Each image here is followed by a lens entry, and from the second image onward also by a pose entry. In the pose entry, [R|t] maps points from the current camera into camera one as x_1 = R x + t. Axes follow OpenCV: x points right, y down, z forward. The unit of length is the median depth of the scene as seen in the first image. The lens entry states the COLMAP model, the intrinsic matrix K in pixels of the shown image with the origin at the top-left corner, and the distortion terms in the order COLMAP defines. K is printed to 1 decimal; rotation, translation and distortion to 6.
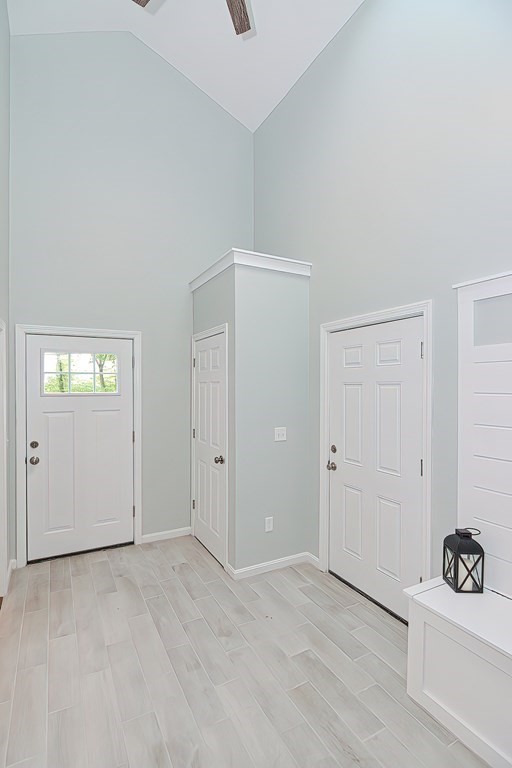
lens RADIAL K [[372.3, 0, 259.5], [0, 372.3, 387.5], [0, 0, 1]] dist [-0.000785, -0.007705]
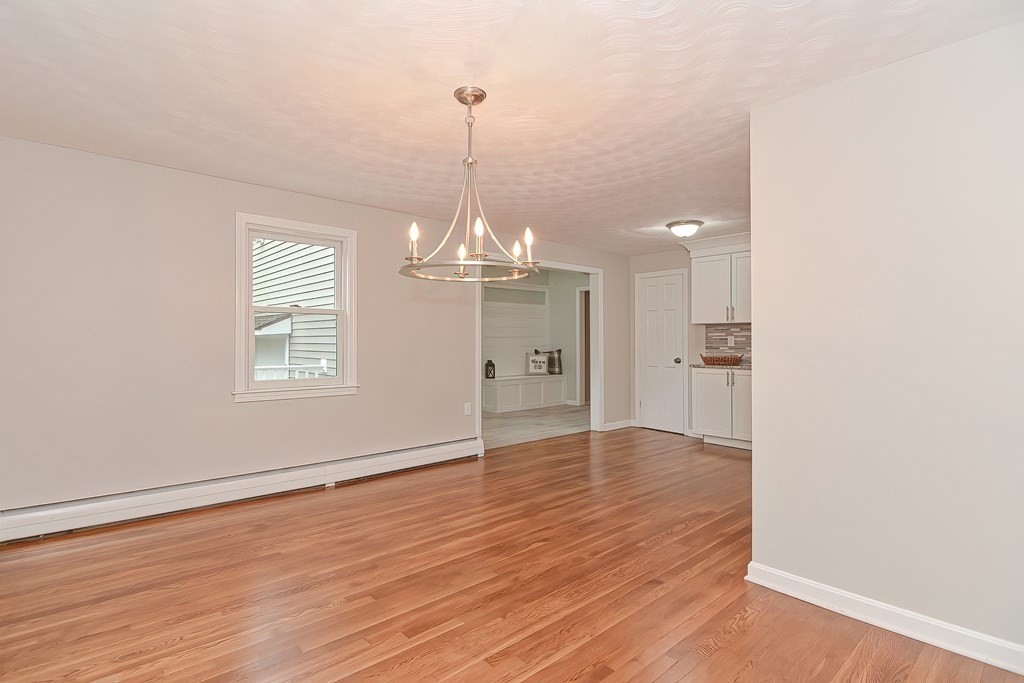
lens RADIAL K [[496.4, 0, 494.4], [0, 496.4, 338.6], [0, 0, 1]] dist [-0.000785, -0.007705]
pose [[-0.204425, -0.003268, 0.978877, -2.729966], [0.009393, 0.999942, 0.005300, 0.139362], [-0.978837, 0.010278, -0.204383, 1.397944]]
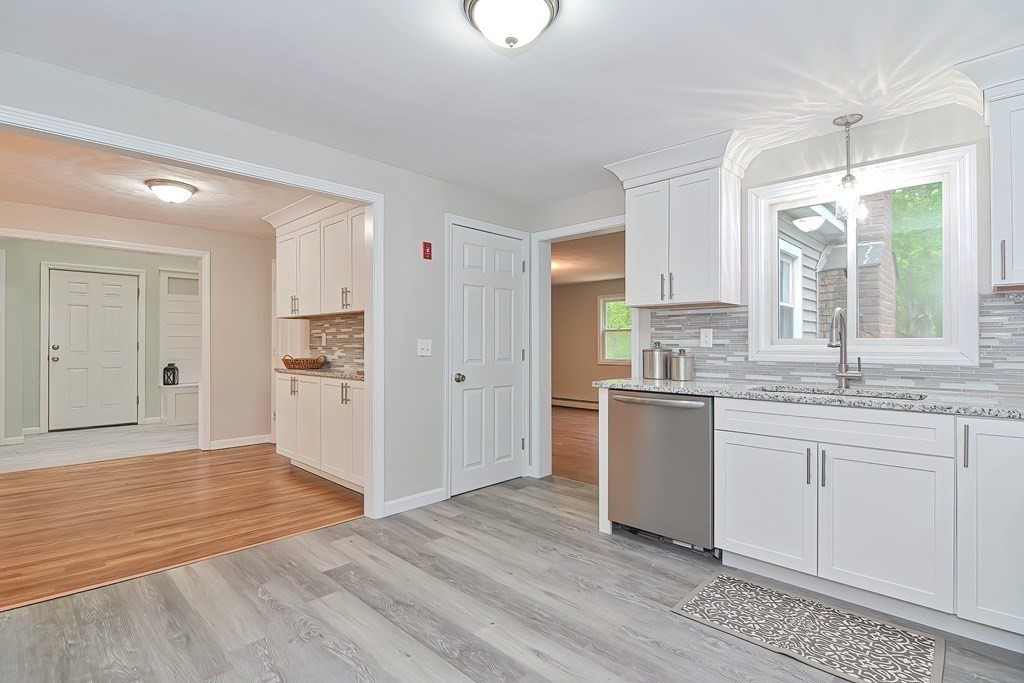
lens RADIAL K [[496.4, 0, 499.4], [0, 496.4, 345.5], [0, 0, 1]] dist [-0.000785, -0.007705]
pose [[-0.285410, -0.011322, 0.958339, -2.699396], [0.008011, 0.999867, 0.014198, 0.173298], [-0.958372, 0.011730, -0.285281, -0.183216]]
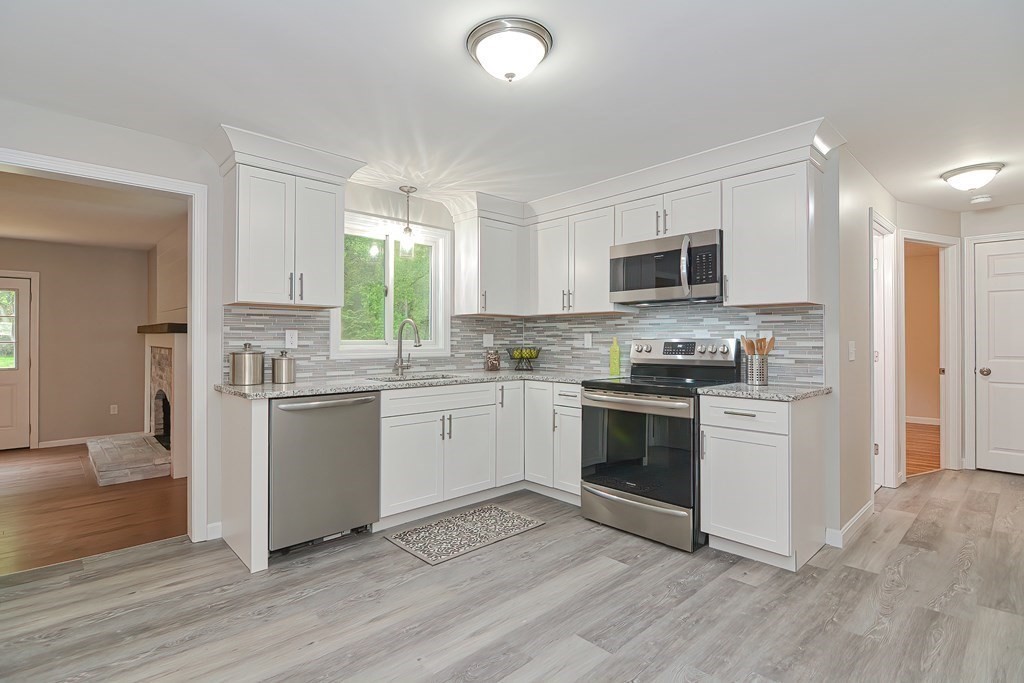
lens RADIAL K [[496.4, 0, 512.8], [0, 496.4, 342.0], [0, 0, 1]] dist [-0.000785, -0.007705]
pose [[-0.966157, -0.005409, -0.257899, -1.896630], [-0.008756, 0.999892, 0.011833, 0.164035], [0.257807, 0.013690, -0.966099, 0.313978]]
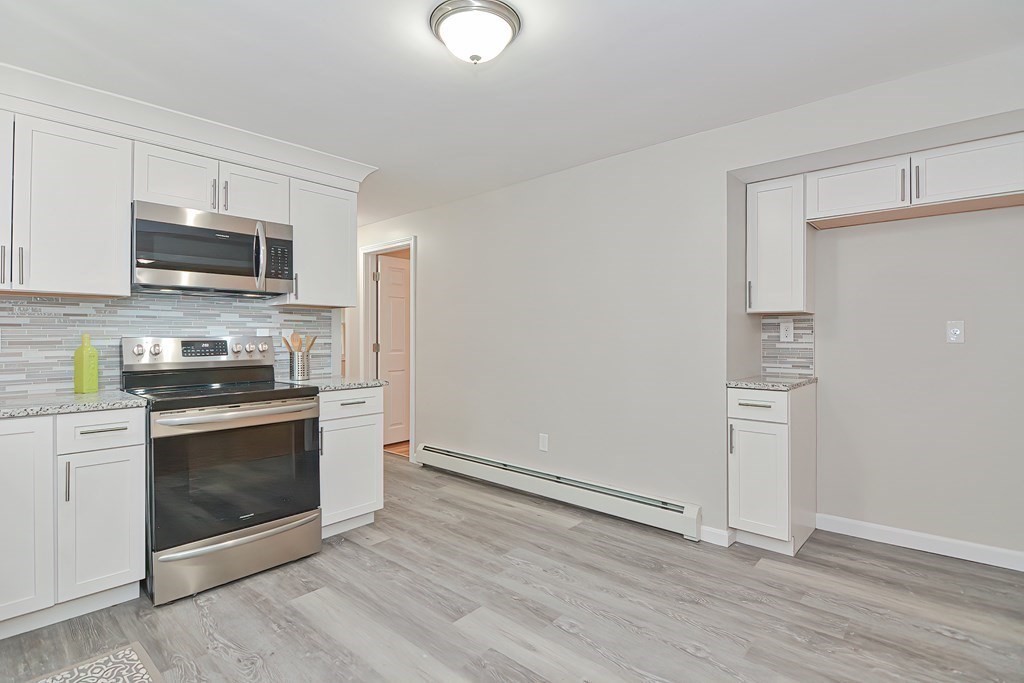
lens RADIAL K [[496.4, 0, 510.6], [0, 496.4, 337.9], [0, 0, 1]] dist [-0.000785, -0.007705]
pose [[0.334125, -0.005899, -0.942510, -1.413472], [-0.003301, 0.999967, -0.007429, 0.175915], [0.942523, 0.005594, 0.334094, -0.573335]]
